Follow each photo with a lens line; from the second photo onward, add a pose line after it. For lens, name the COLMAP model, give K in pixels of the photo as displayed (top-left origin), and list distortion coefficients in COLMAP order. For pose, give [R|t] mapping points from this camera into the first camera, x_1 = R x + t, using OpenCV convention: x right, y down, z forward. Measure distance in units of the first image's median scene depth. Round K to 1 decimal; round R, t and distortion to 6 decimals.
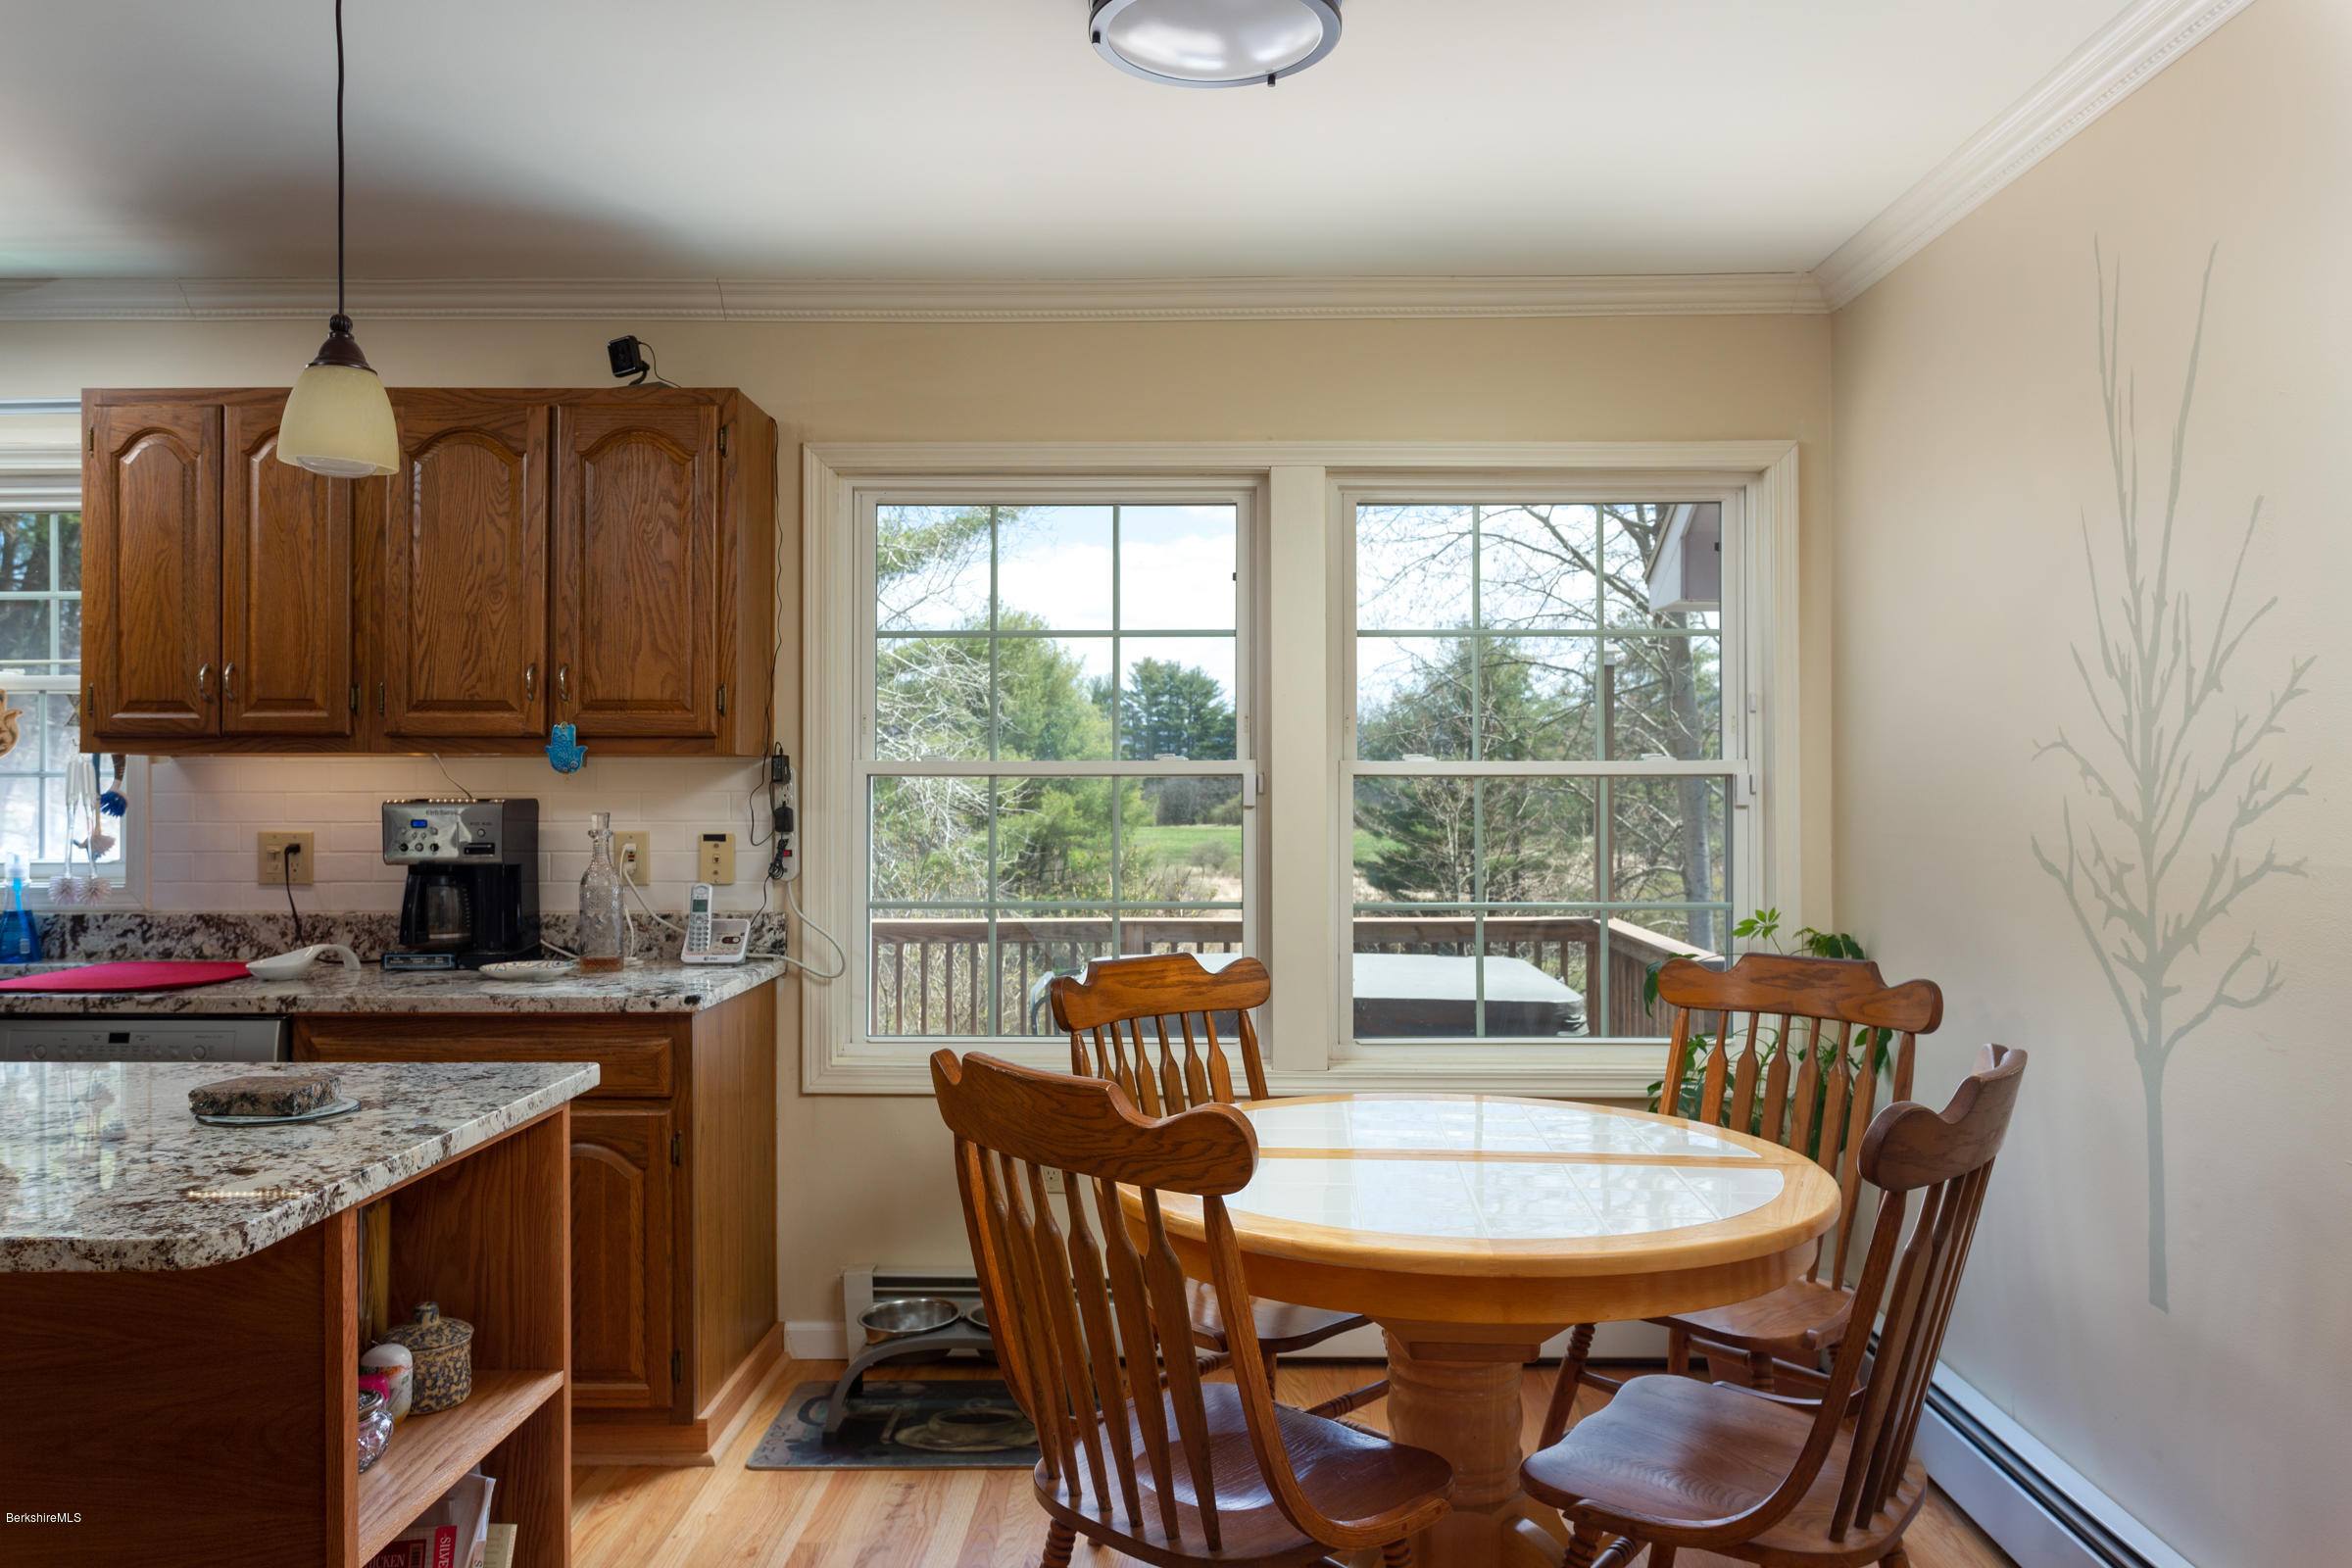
lens RADIAL K [[2954.1, 0, 1176.0], [0, 2954.1, 784.0], [0, 0, 1]] dist [-0.003862, -0.001577]
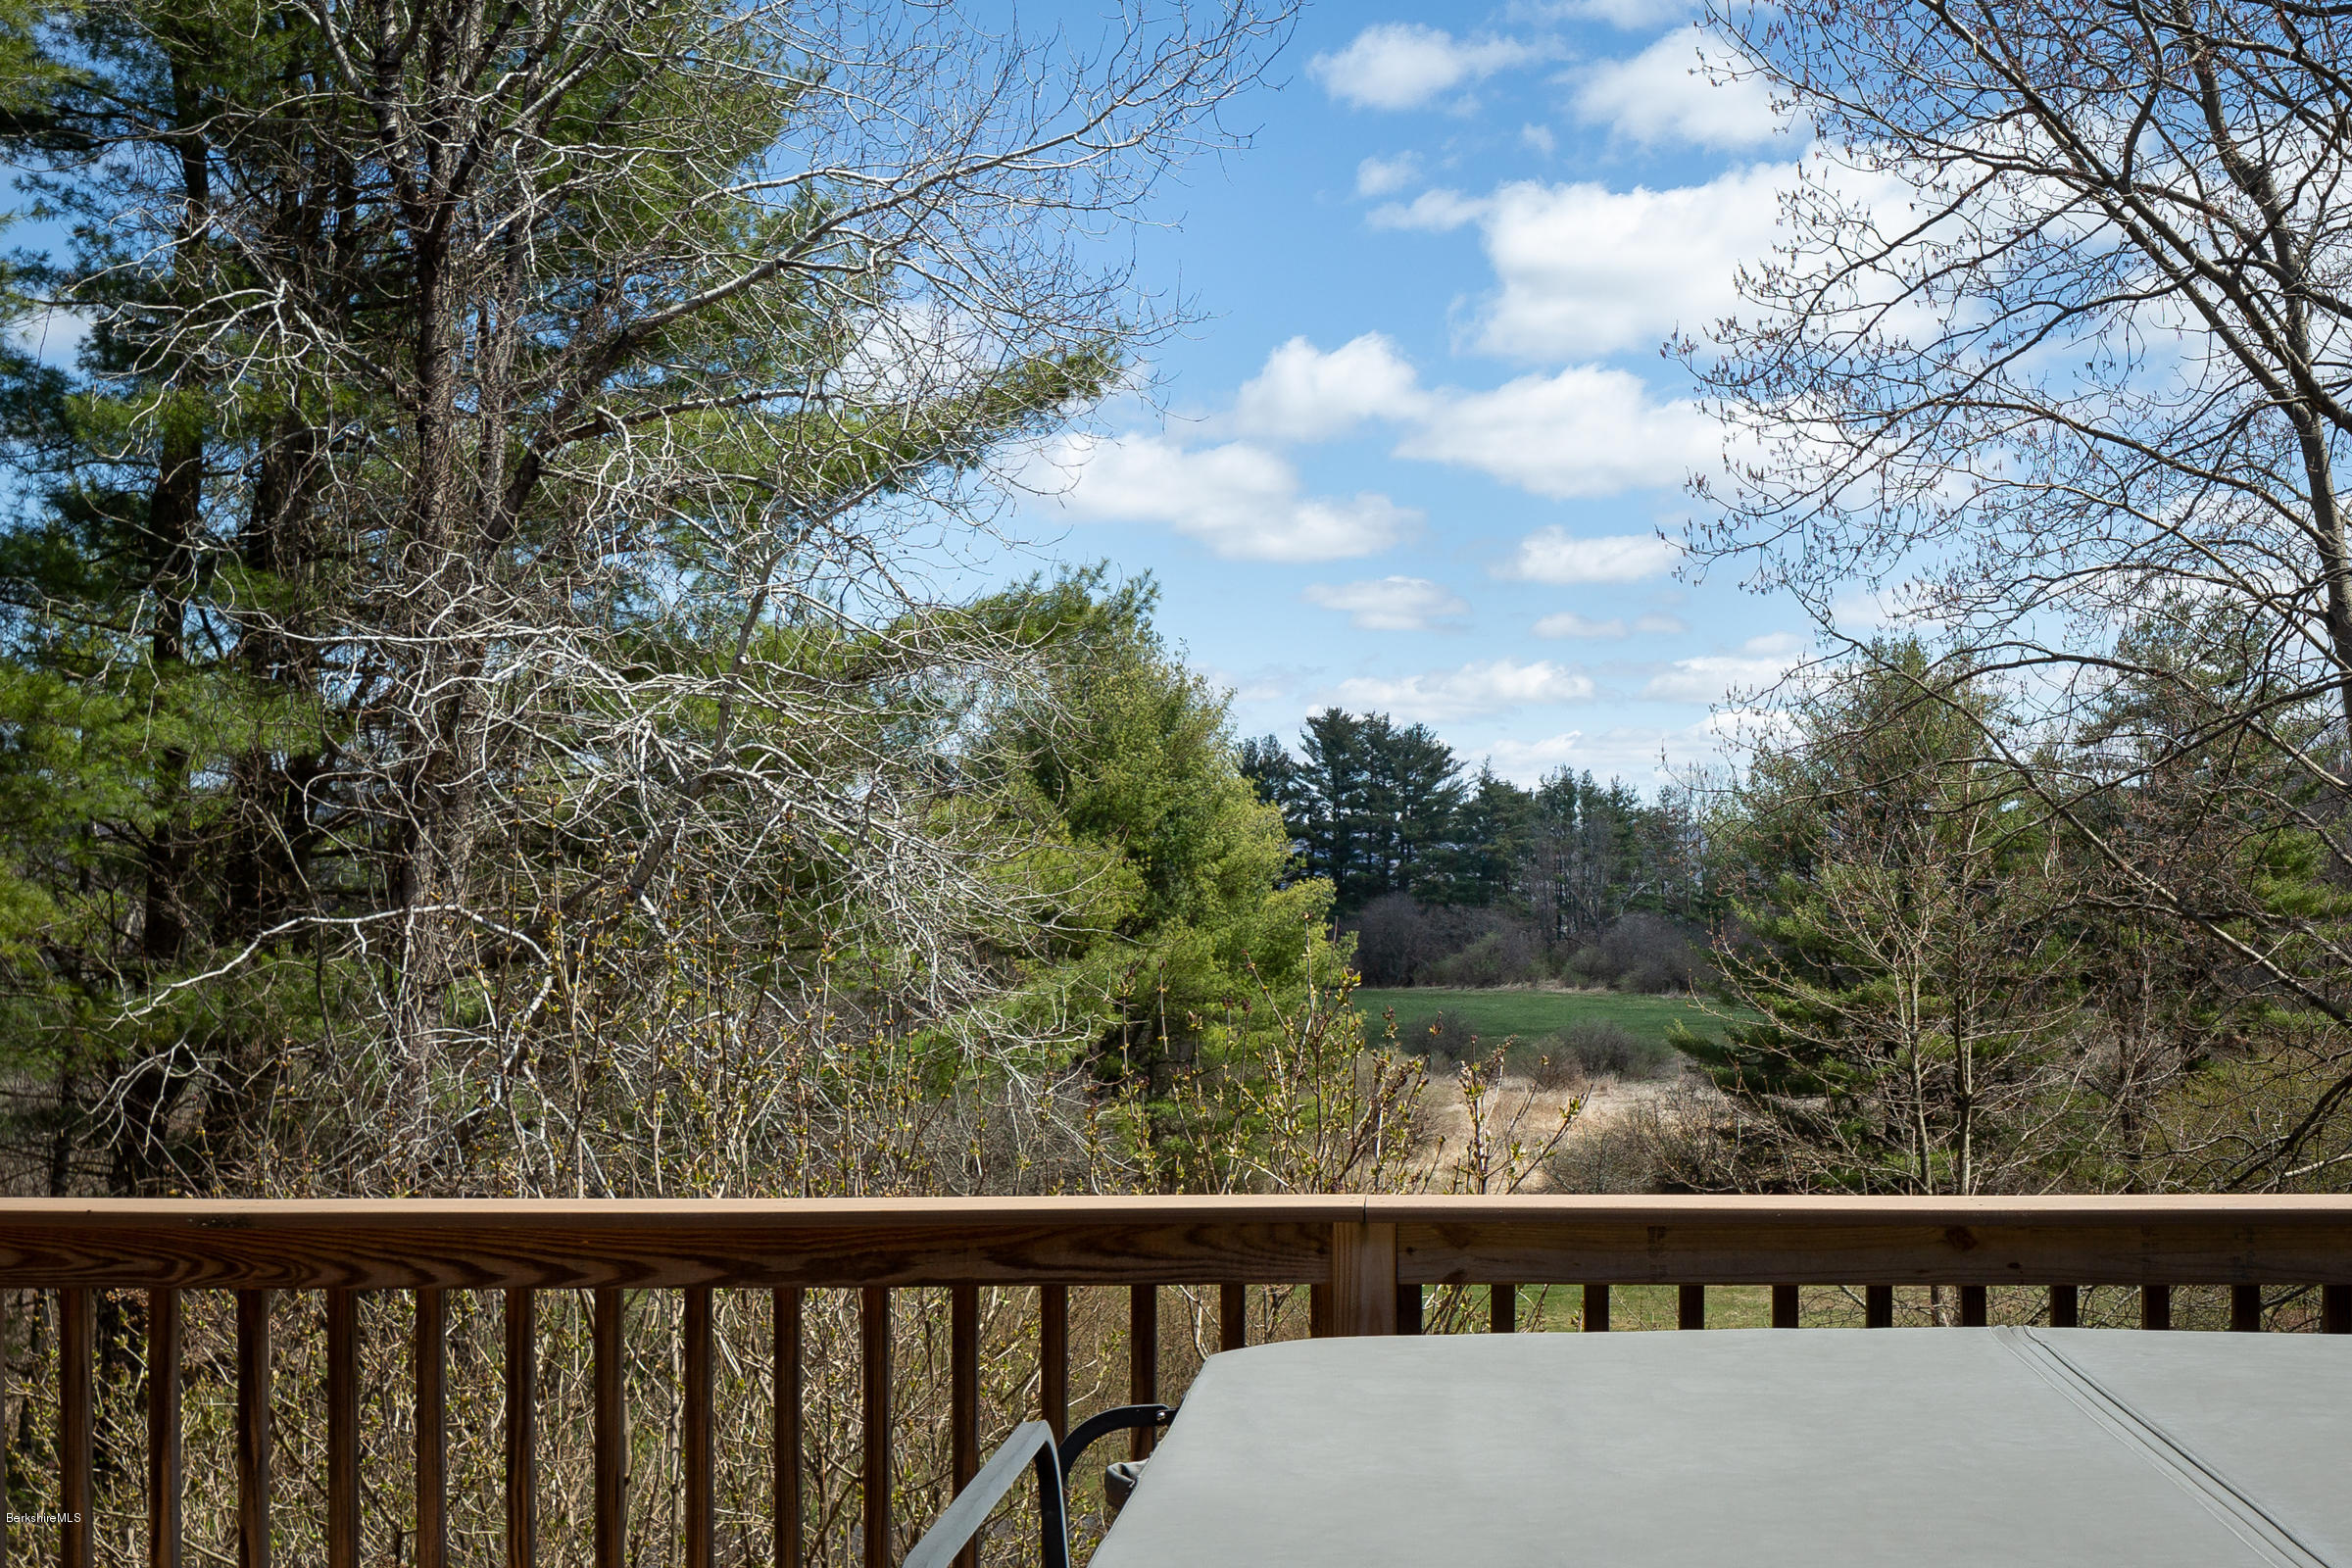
lens RADIAL K [[2954.1, 0, 1176.0], [0, 2954.1, 784.0], [0, 0, 1]] dist [-0.003862, -0.001577]
pose [[0.998834, 0.000665, -0.048277, -0.013008], [-0.004095, 0.997469, -0.070981, 0.015767], [0.048108, 0.071096, 0.996309, 0.404270]]
